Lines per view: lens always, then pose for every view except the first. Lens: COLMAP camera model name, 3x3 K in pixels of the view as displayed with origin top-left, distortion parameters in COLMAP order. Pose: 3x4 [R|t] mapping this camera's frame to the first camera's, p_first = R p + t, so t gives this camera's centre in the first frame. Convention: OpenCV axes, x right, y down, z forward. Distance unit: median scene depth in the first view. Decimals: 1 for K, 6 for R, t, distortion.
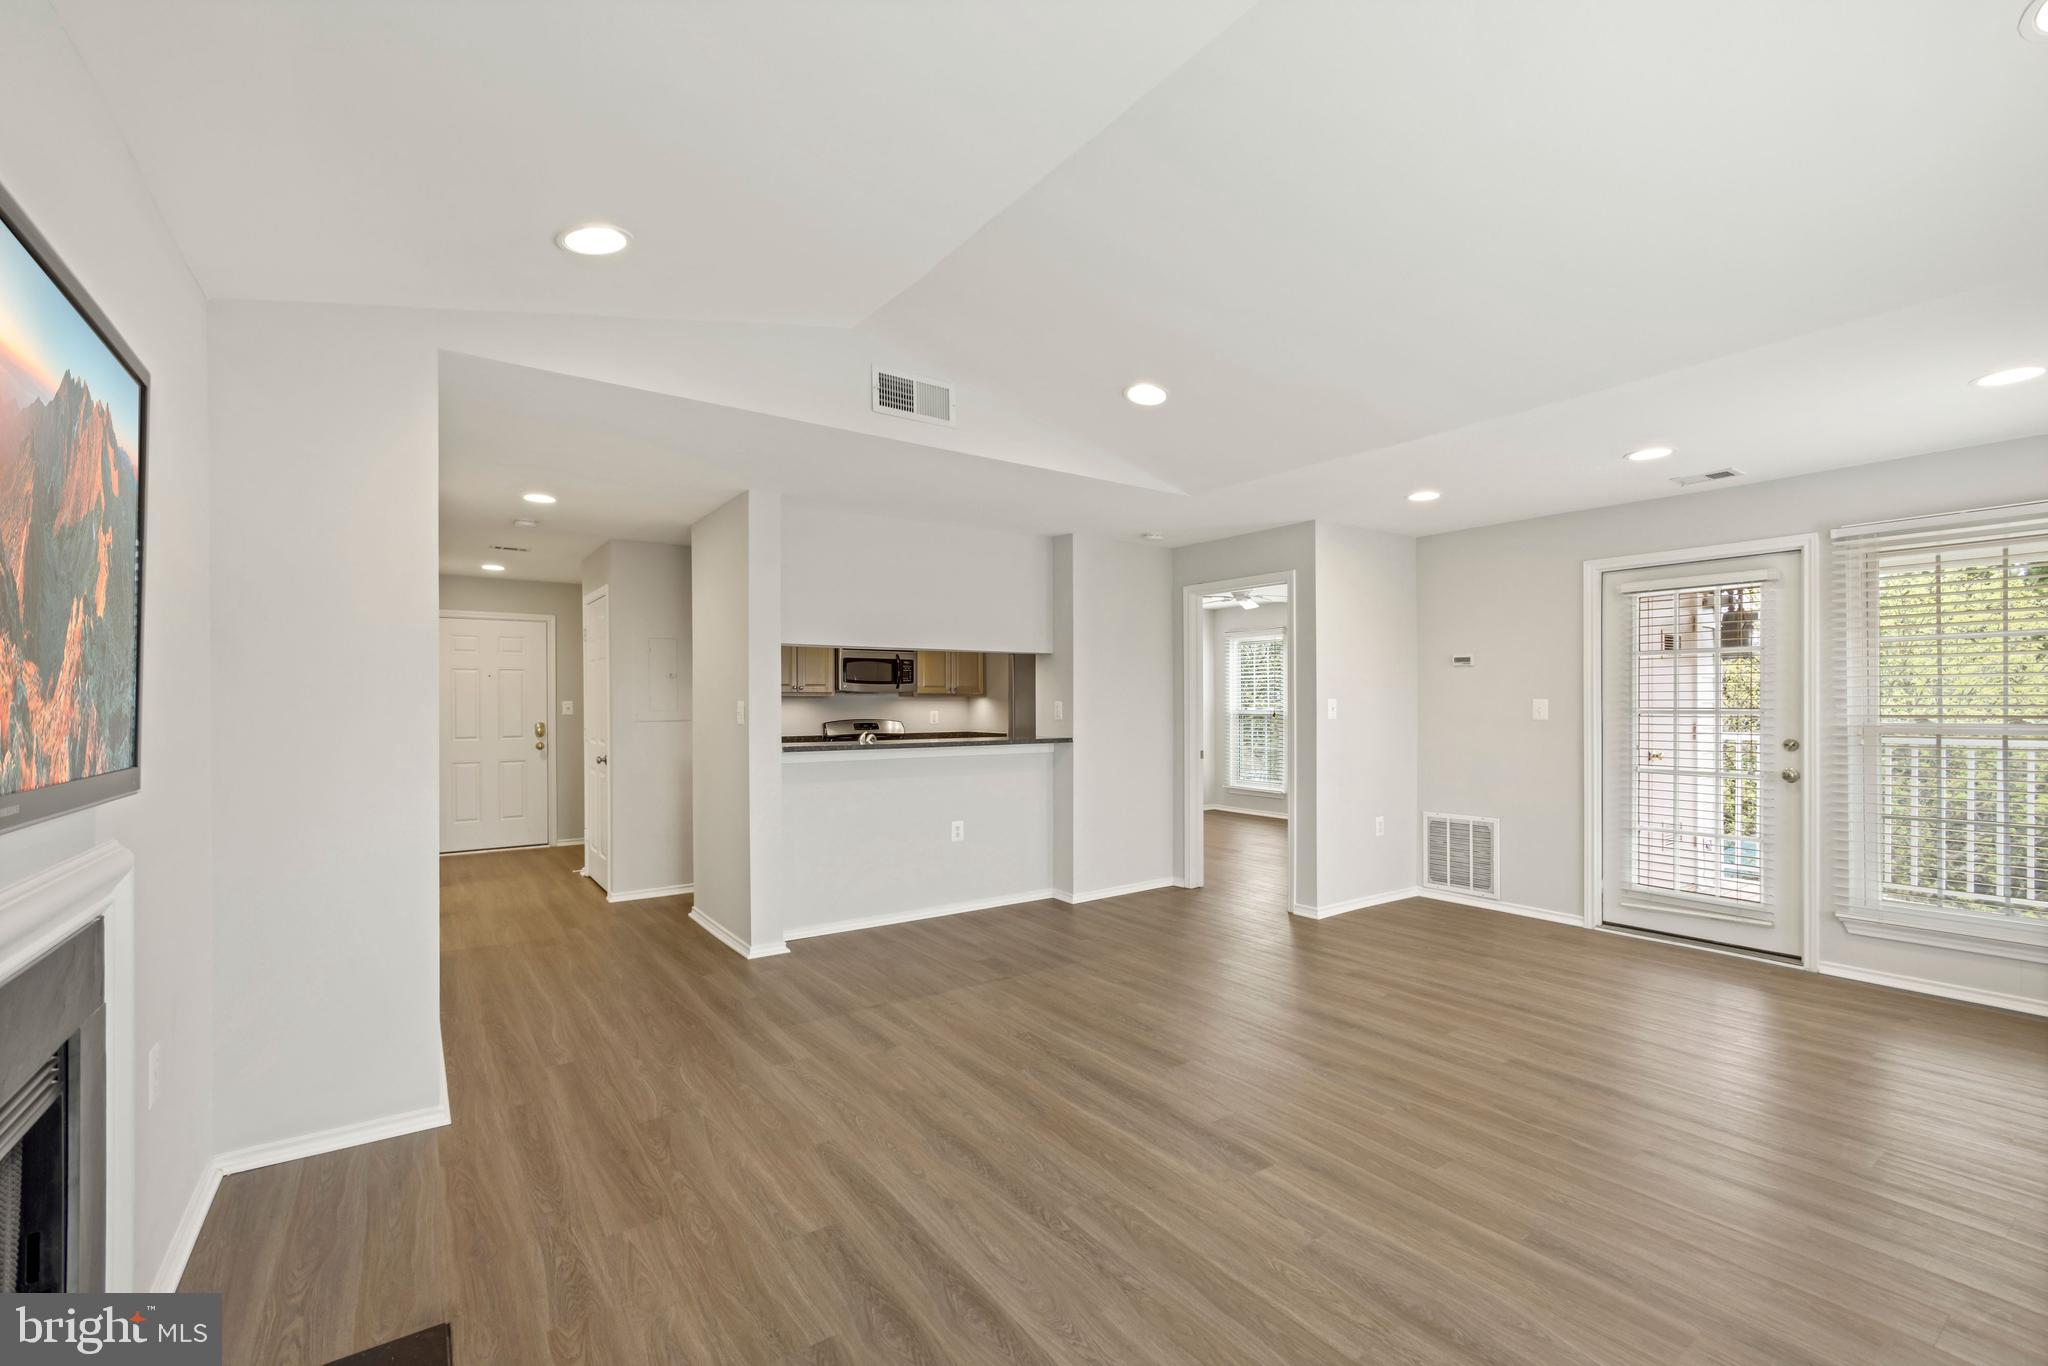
lens RADIAL K [[826.9, 0, 960.4], [0, 826.9, 731.2], [0, 0, 1]] dist [-0.001836, 0.000013]
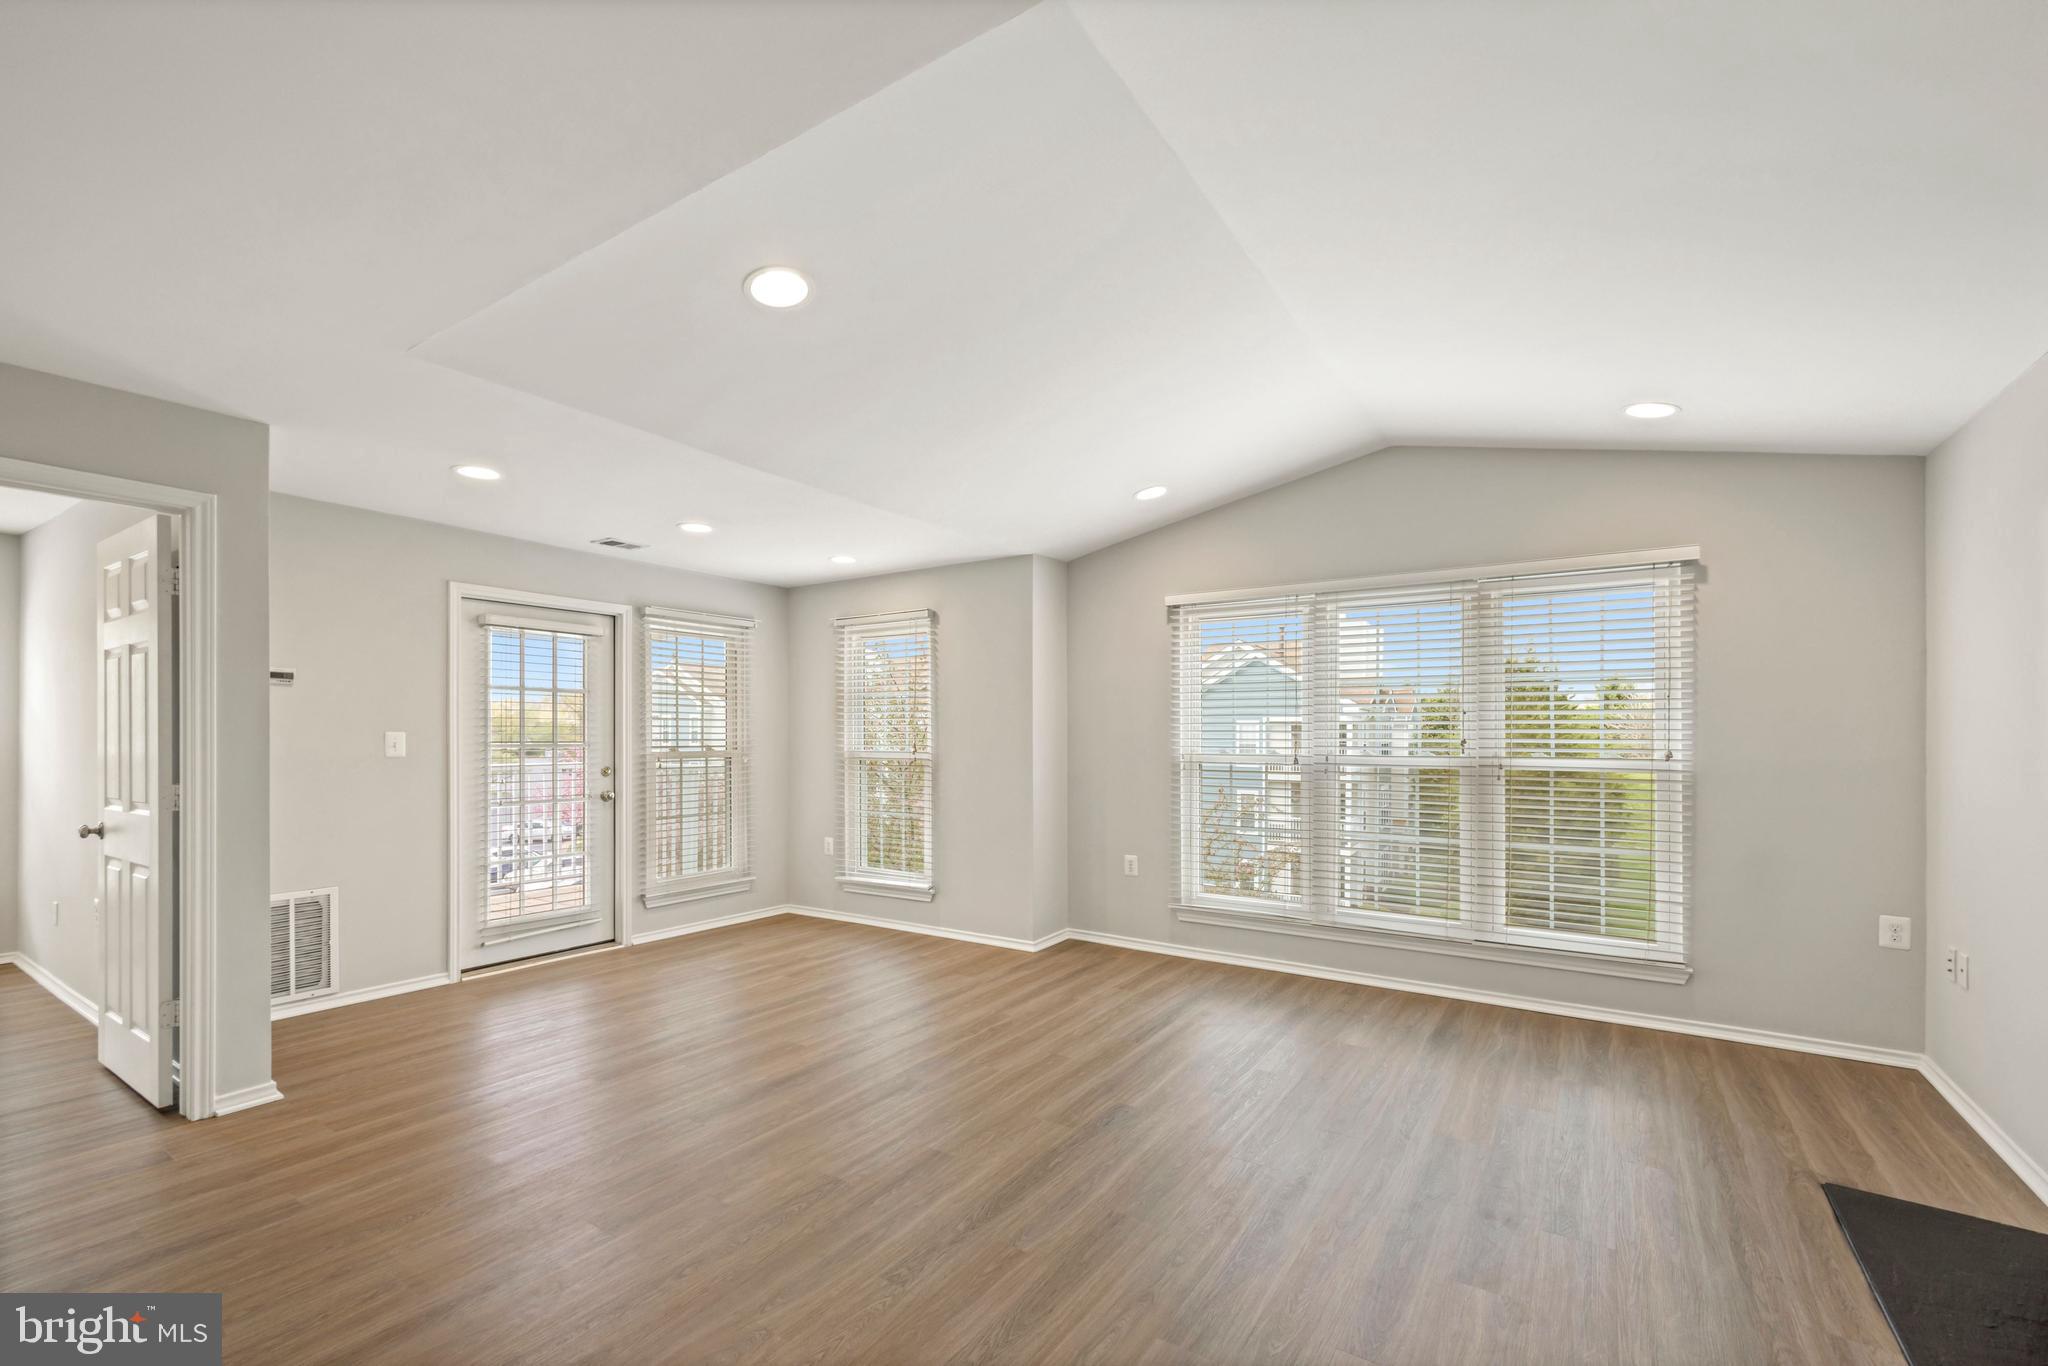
lens RADIAL K [[880.2, 0, 1021.5], [0, 880.2, 734.5], [0, 0, 1]] dist [-0.000348, 0.000789]
pose [[-0.397200, 0.005548, 0.917715, -0.516927], [0.030530, 0.999508, 0.007172, -0.032235], [-0.917224, 0.030867, -0.397174, 1.073421]]
